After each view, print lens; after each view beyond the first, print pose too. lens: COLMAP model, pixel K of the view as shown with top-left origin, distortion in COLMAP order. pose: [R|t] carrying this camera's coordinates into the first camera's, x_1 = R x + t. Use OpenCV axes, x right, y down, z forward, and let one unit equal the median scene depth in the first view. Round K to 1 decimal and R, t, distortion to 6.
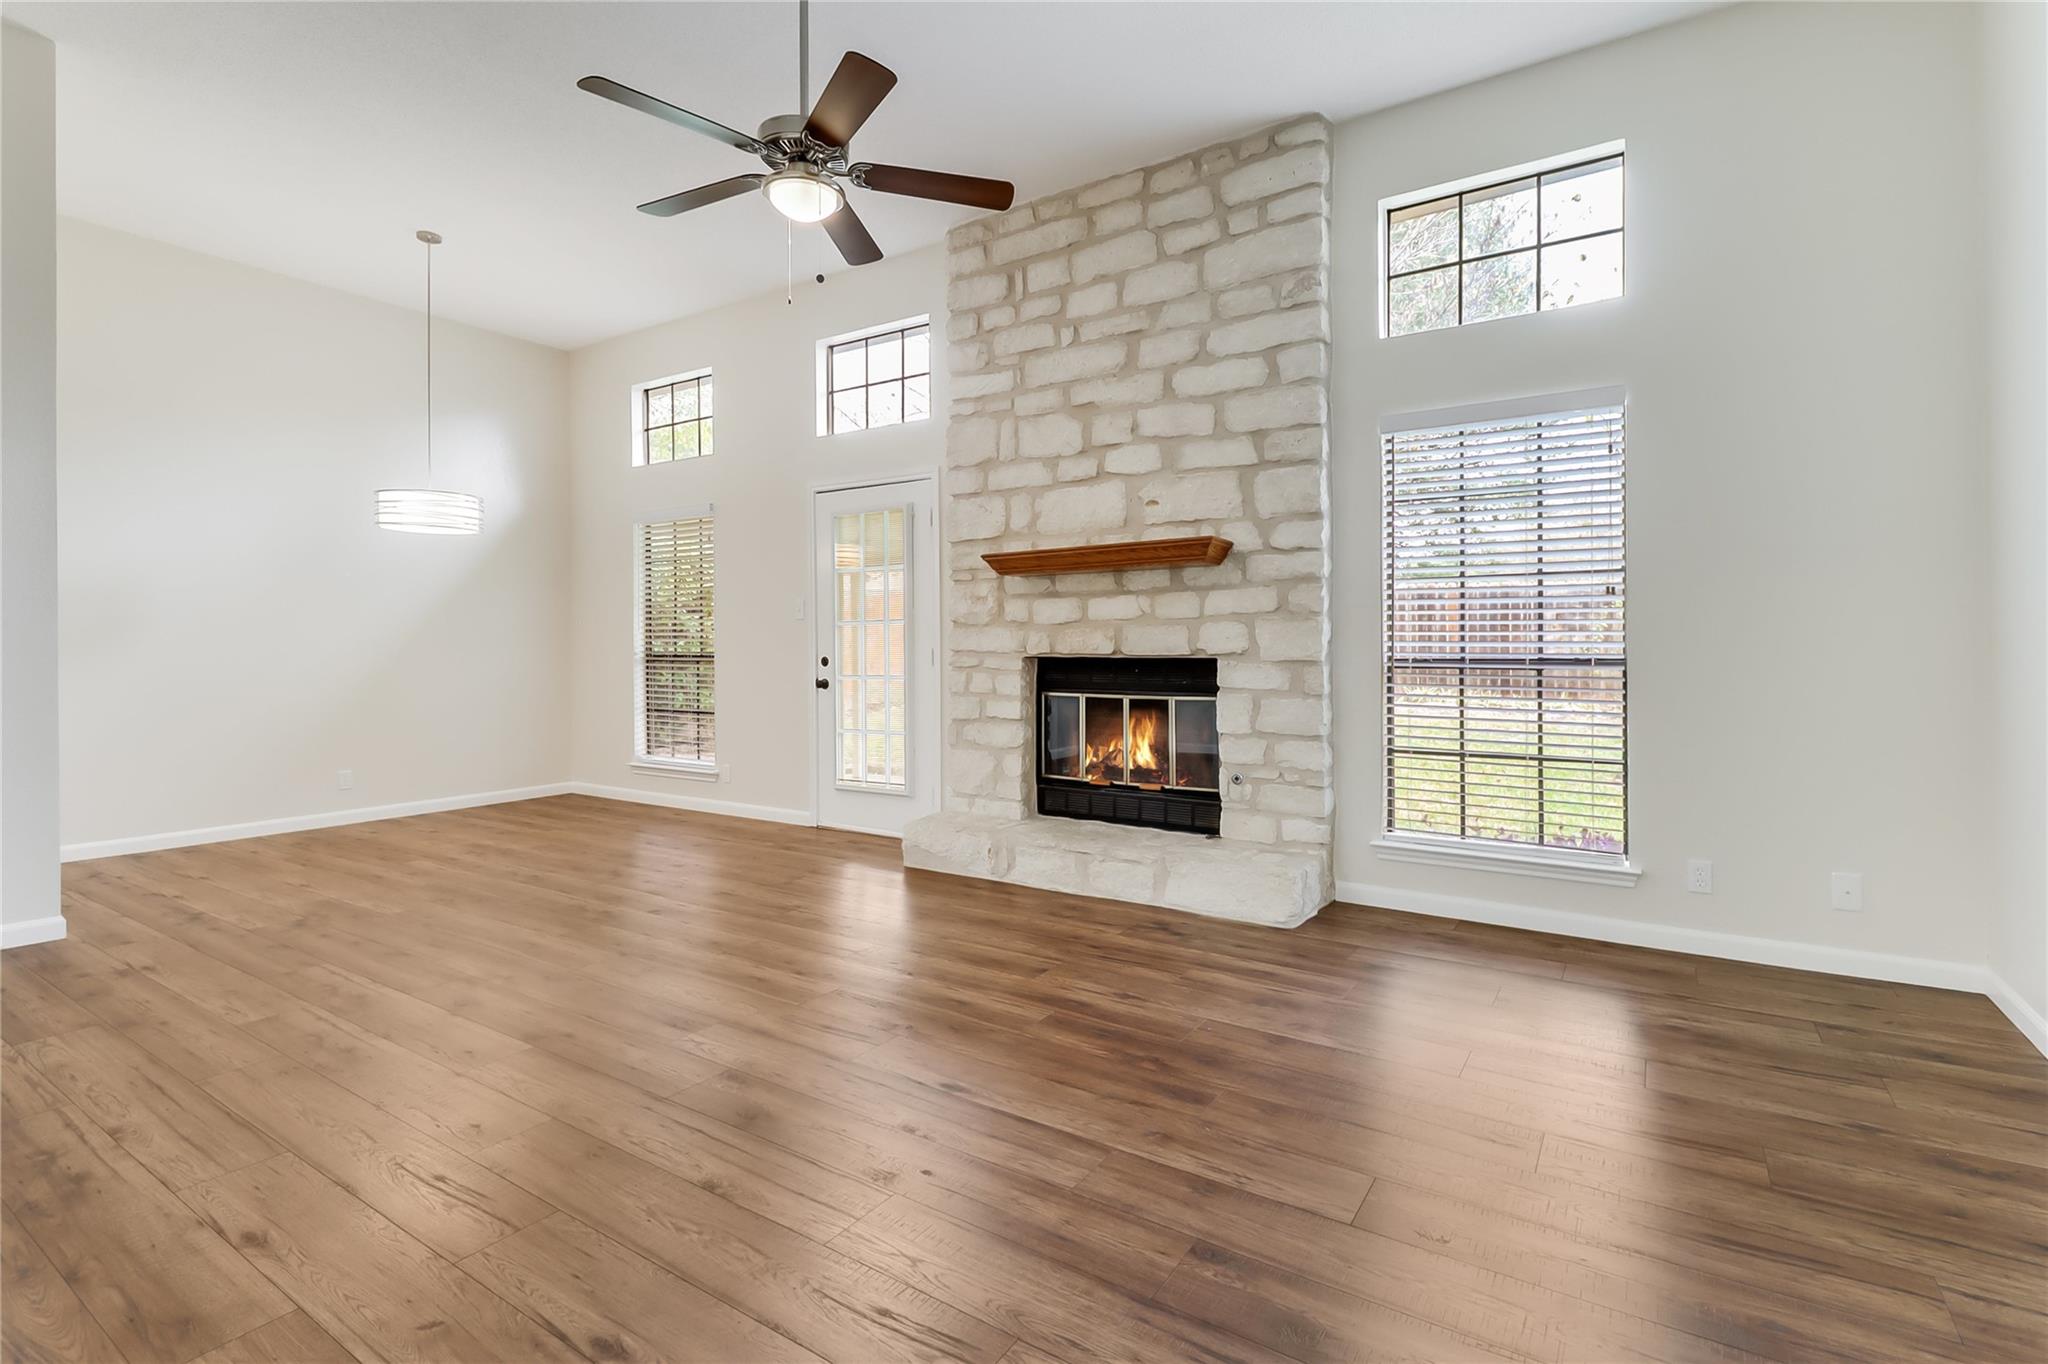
lens RADIAL K [[945.2, 0, 1038.7], [0, 945.2, 648.2], [0, 0, 1]] dist [0.026619, -0.016122]
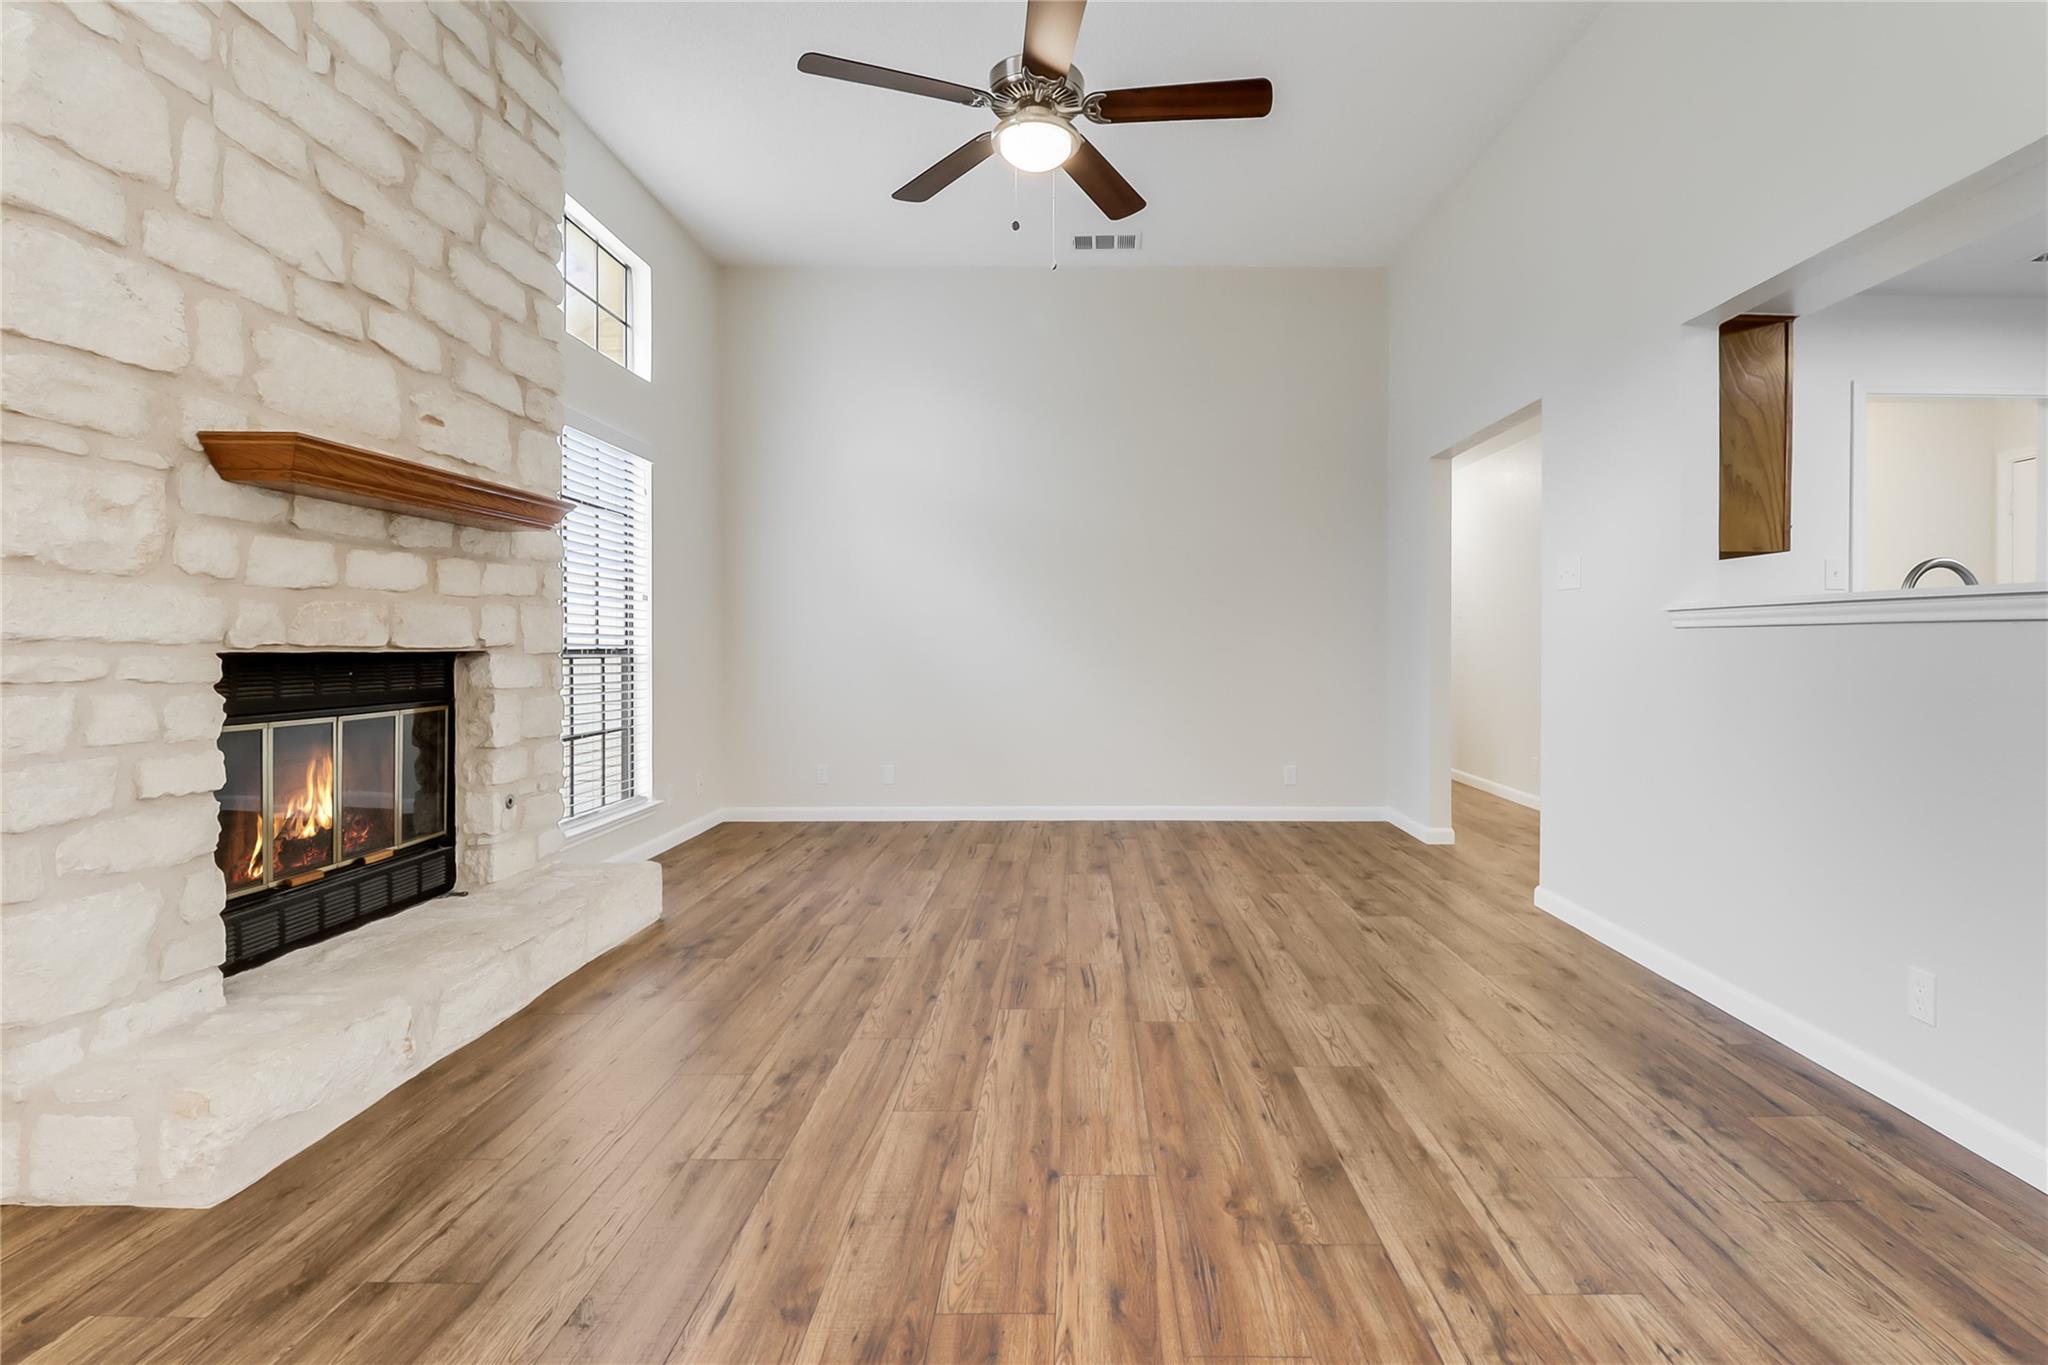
lens RADIAL K [[982.3, 0, 1082.8], [0, 982.3, 651.6], [0, 0, 1]] dist [0.001351, -0.010995]
pose [[-0.554712, -0.005614, 0.832024, -0.703581], [-0.002547, 0.999984, 0.005049, 0.005216], [-0.832039, 0.000681, -0.554717, 0.989673]]
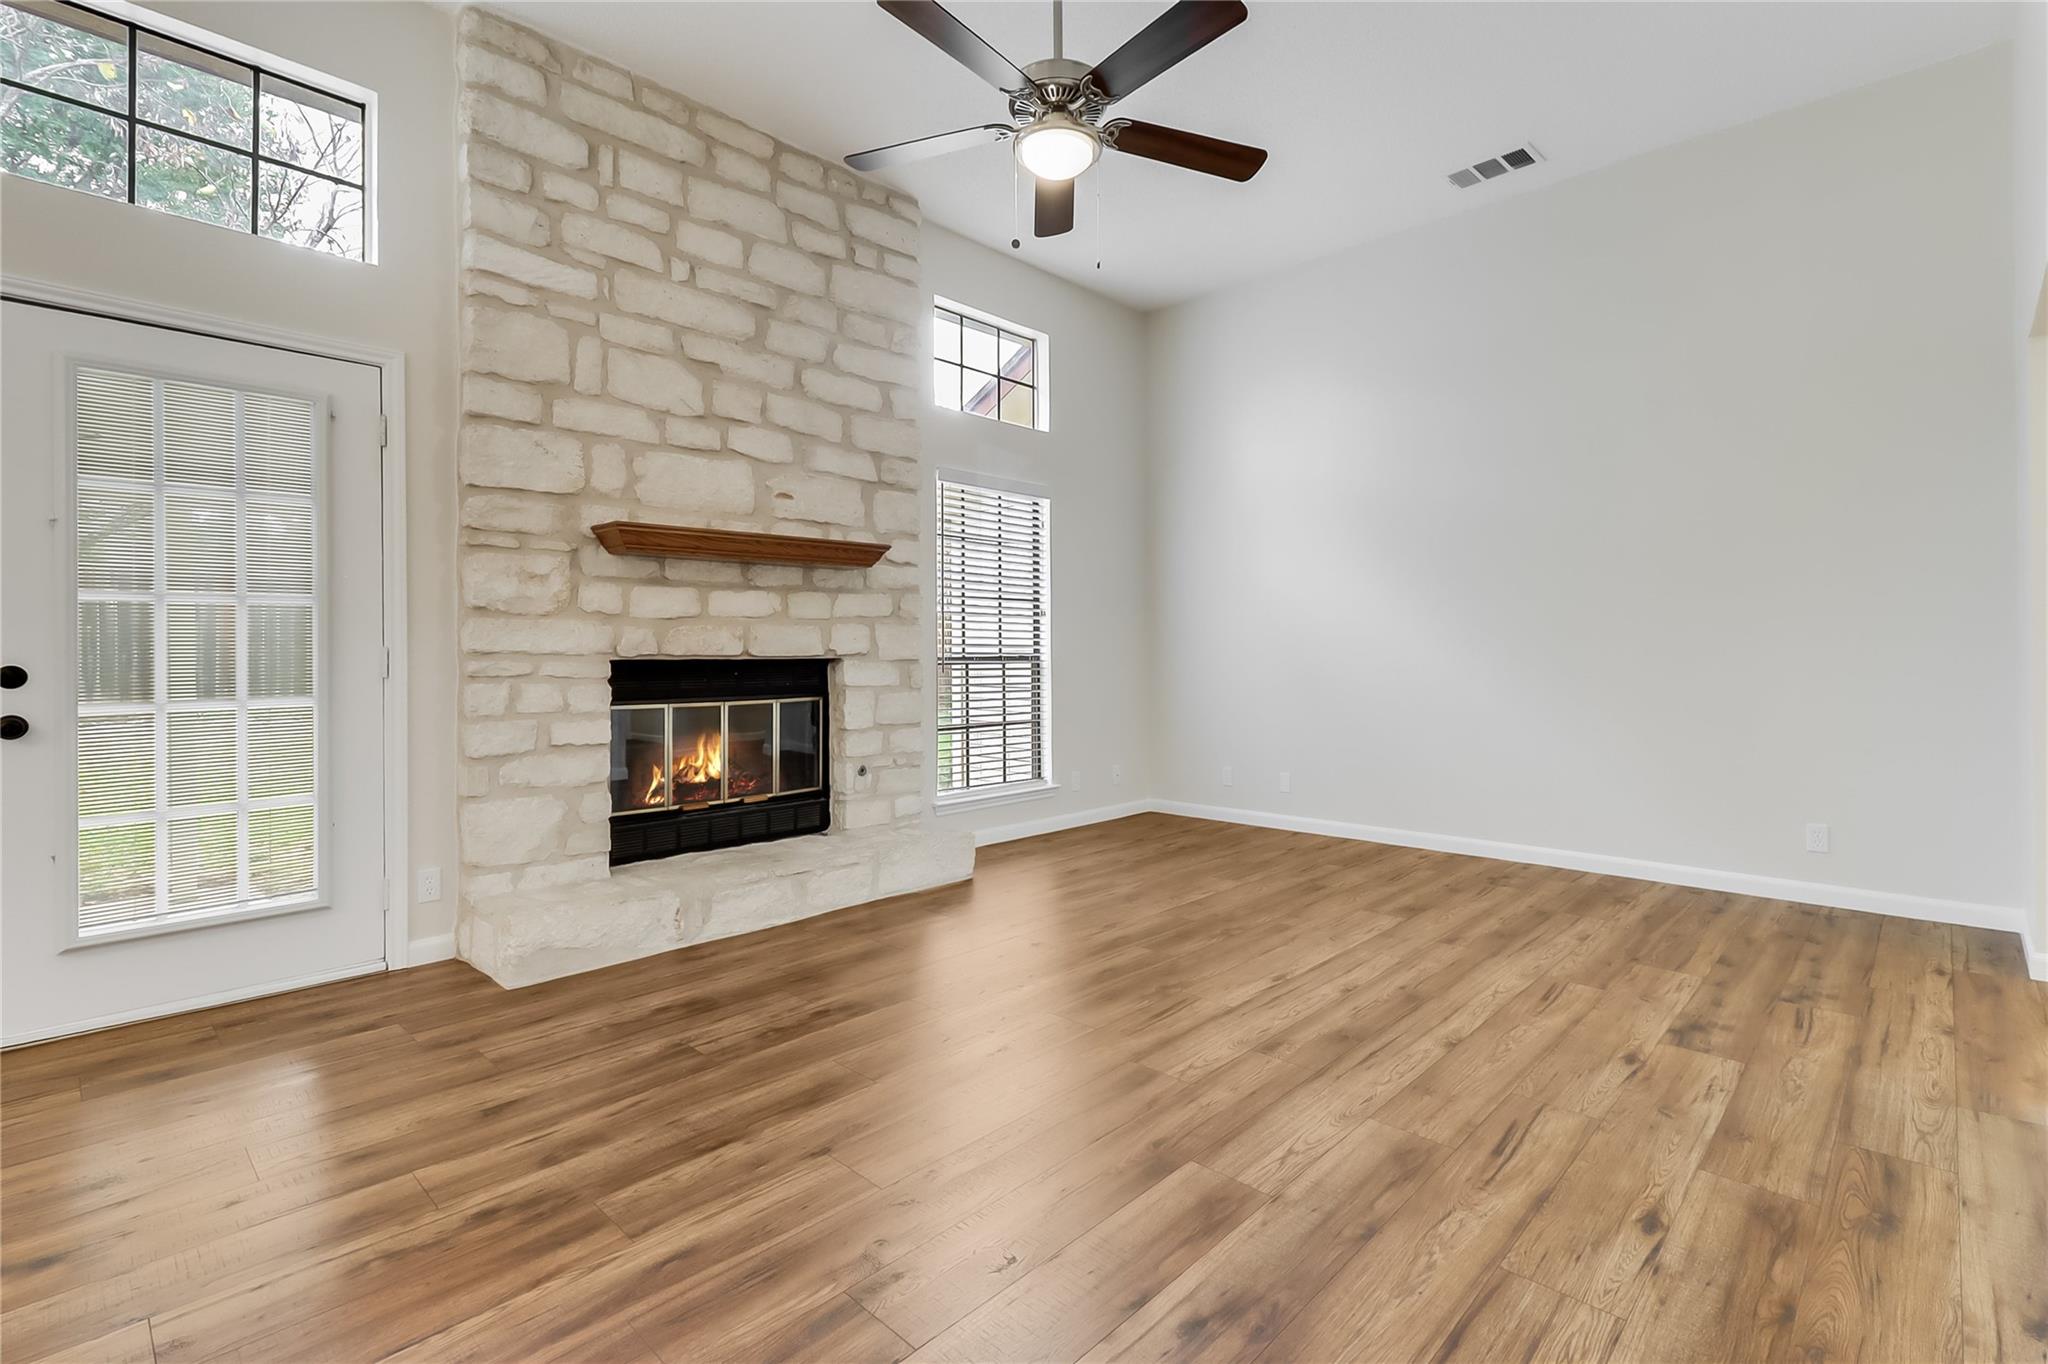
lens RADIAL K [[945.2, 0, 1038.7], [0, 945.2, 648.2], [0, 0, 1]] dist [0.026619, -0.016122]
pose [[0.177054, 0.003657, 0.984194, -0.762068], [0.001700, 0.999990, -0.004022, 0.003560], [-0.984200, 0.002386, 0.177046, 0.572738]]
